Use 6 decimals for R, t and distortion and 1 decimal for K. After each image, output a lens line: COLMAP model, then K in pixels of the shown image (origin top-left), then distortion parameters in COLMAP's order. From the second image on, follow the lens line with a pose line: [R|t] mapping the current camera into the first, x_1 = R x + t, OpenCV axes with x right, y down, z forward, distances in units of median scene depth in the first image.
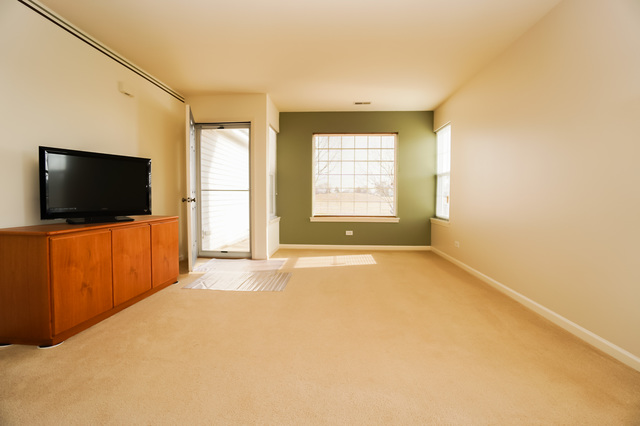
lens RADIAL K [[280.0, 0, 321.4], [0, 280.0, 207.3], [0, 0, 1]] dist [-0.058005, 0.020146]
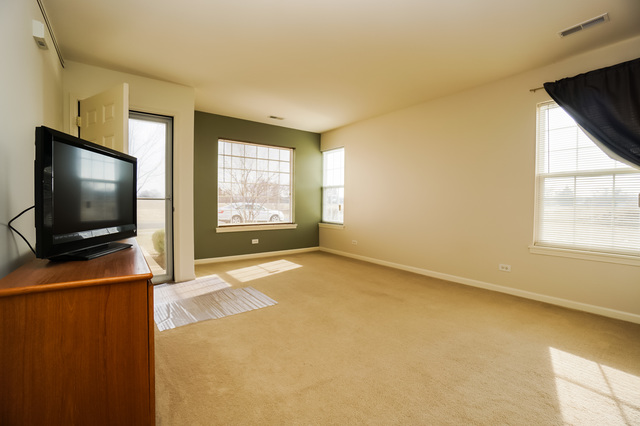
lens RADIAL K [[280.0, 0, 321.4], [0, 280.0, 207.3], [0, 0, 1]] dist [-0.058005, 0.020146]
pose [[0.766696, -0.008901, 0.641949, -0.367690], [0.024318, 0.999589, -0.015184, -0.010420], [-0.641550, 0.027252, 0.766597, 0.071584]]
